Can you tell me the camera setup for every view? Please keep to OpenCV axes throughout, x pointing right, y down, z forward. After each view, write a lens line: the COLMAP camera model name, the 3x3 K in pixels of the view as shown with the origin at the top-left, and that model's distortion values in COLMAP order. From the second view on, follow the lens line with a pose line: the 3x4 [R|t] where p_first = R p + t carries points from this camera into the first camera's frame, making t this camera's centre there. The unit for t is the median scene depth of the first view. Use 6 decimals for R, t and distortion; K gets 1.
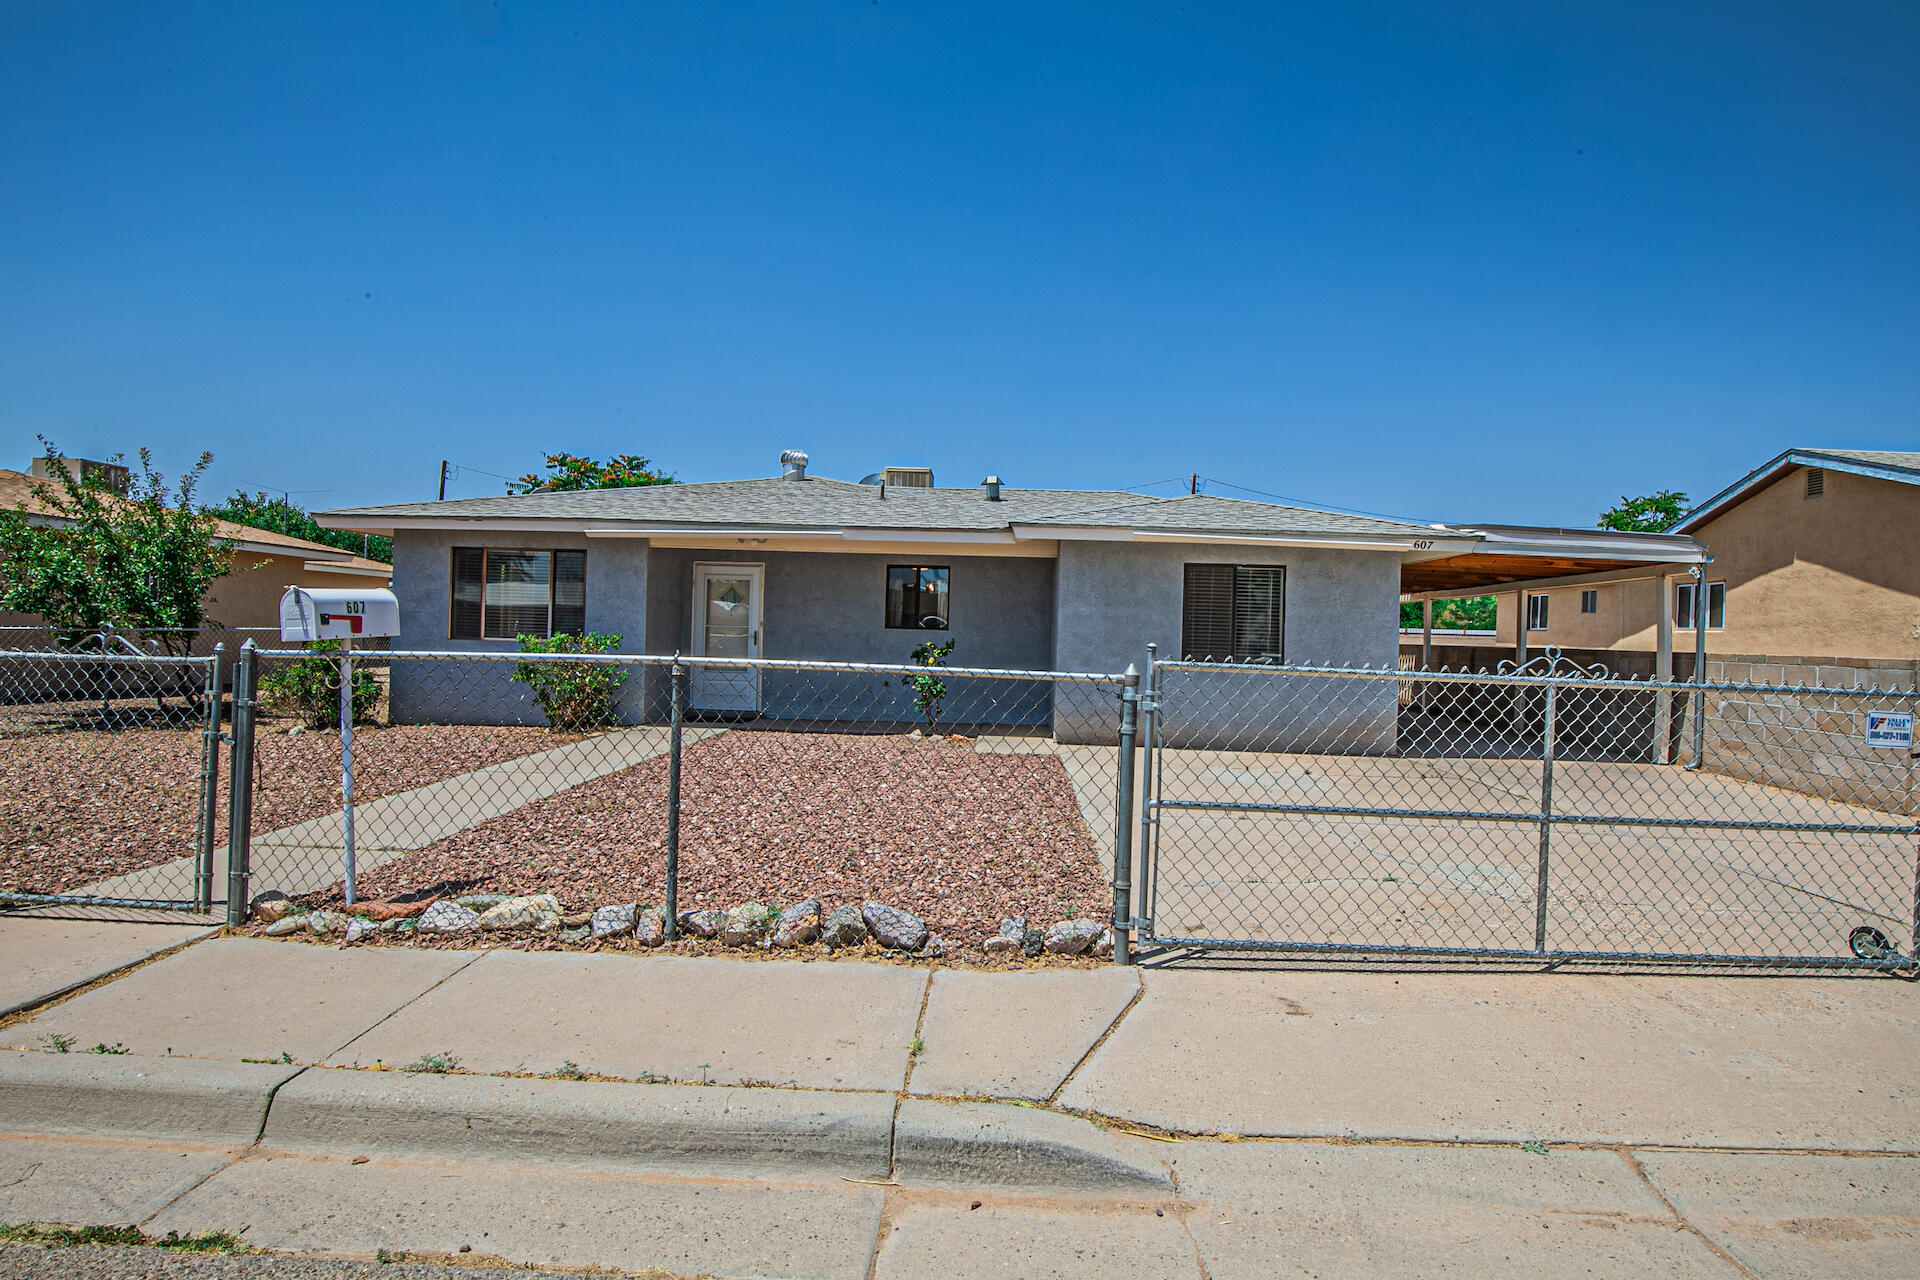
lens RADIAL K [[890.8, 0, 959.0], [0, 890.8, 633.8], [0, 0, 1]] dist [-0.022799, -0.000034]
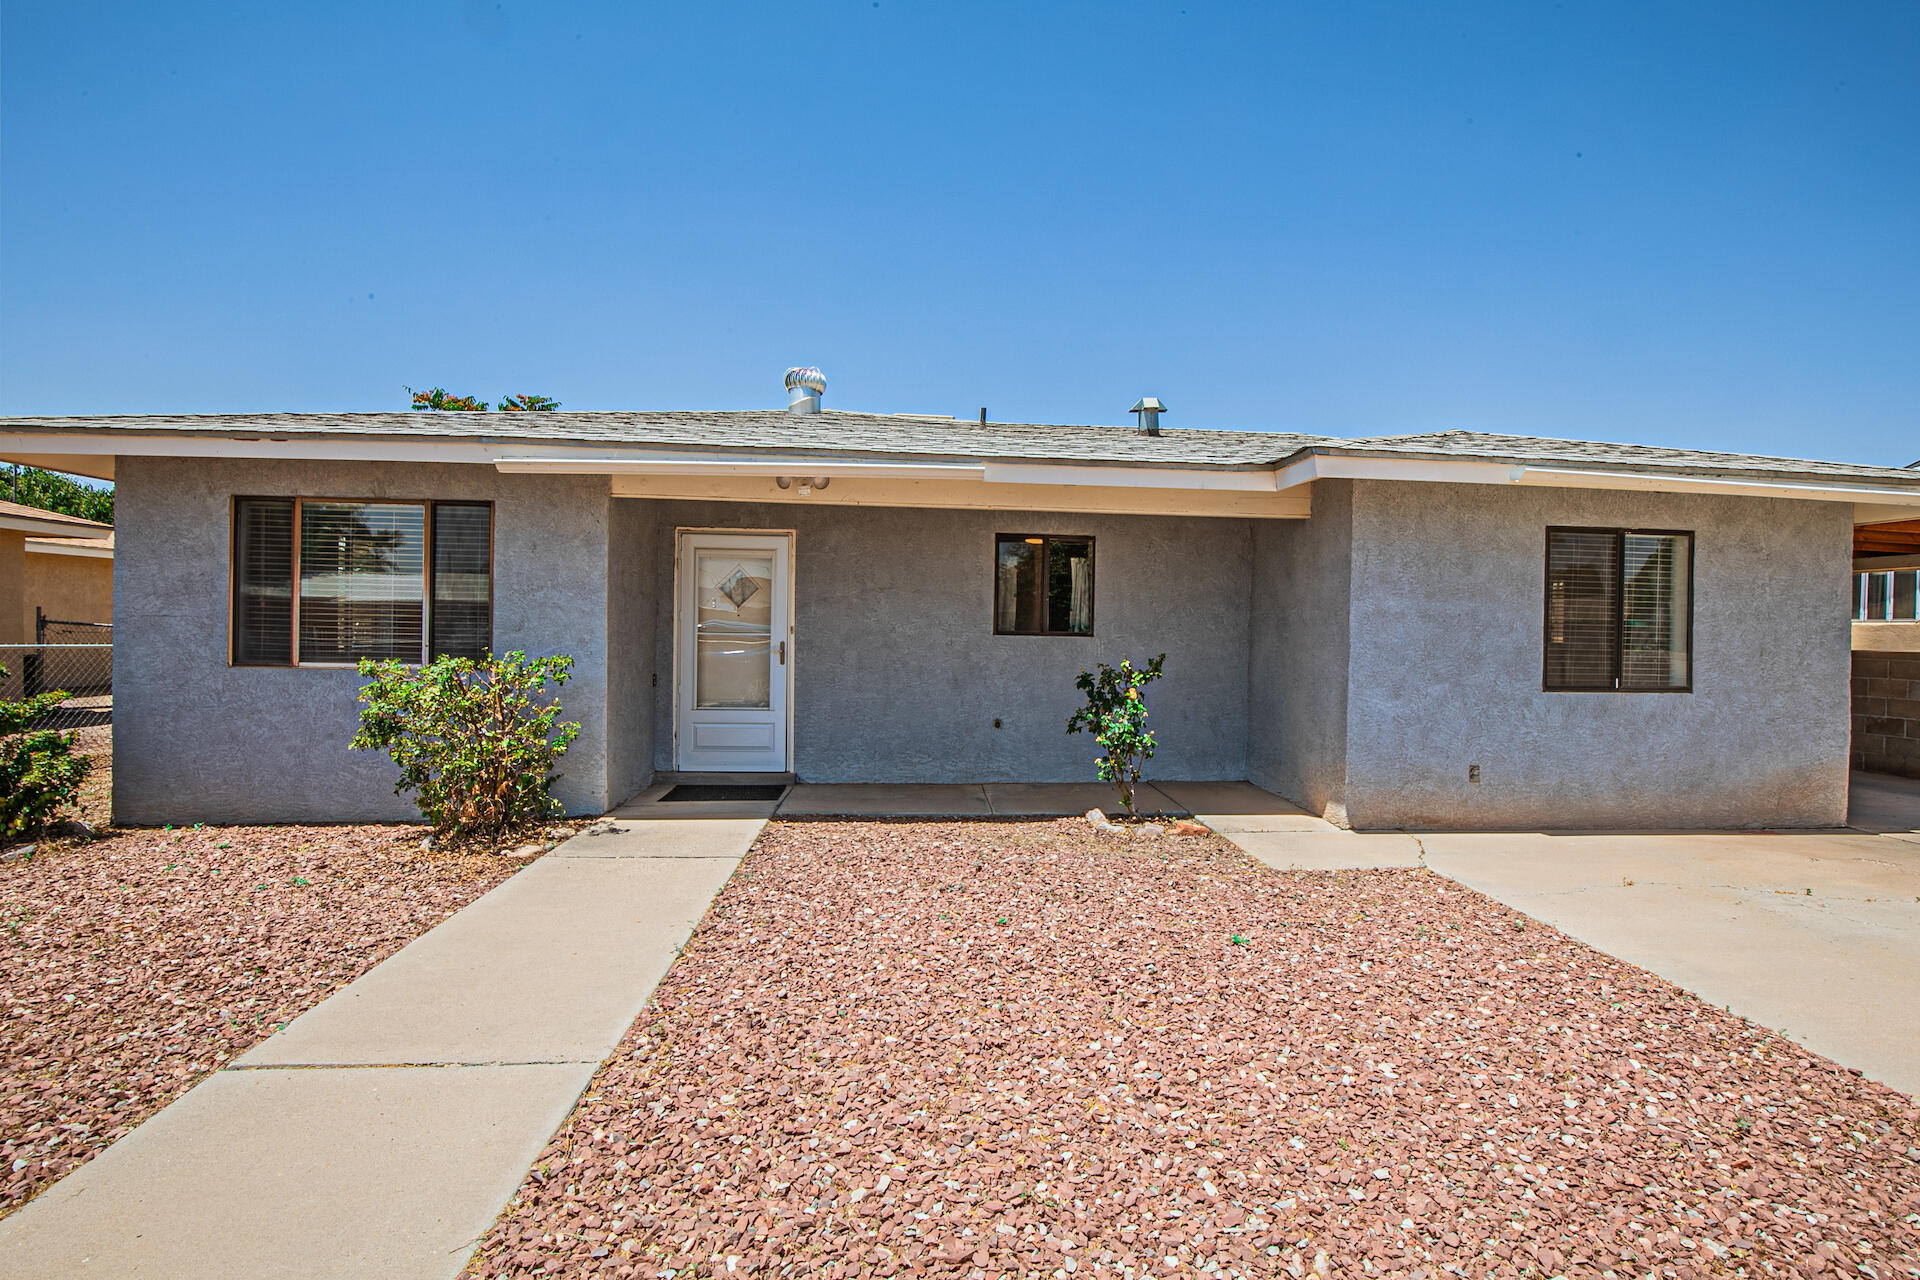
lens RADIAL K [[890.8, 0, 965.1], [0, 890.8, 640.8], [0, 0, 1]] dist [-0.022799, -0.000034]
pose [[0.992549, -0.011881, 0.121265, -0.196392], [0.009907, 0.999809, 0.016870, -0.014039], [-0.121442, -0.015543, 0.992477, 0.416437]]
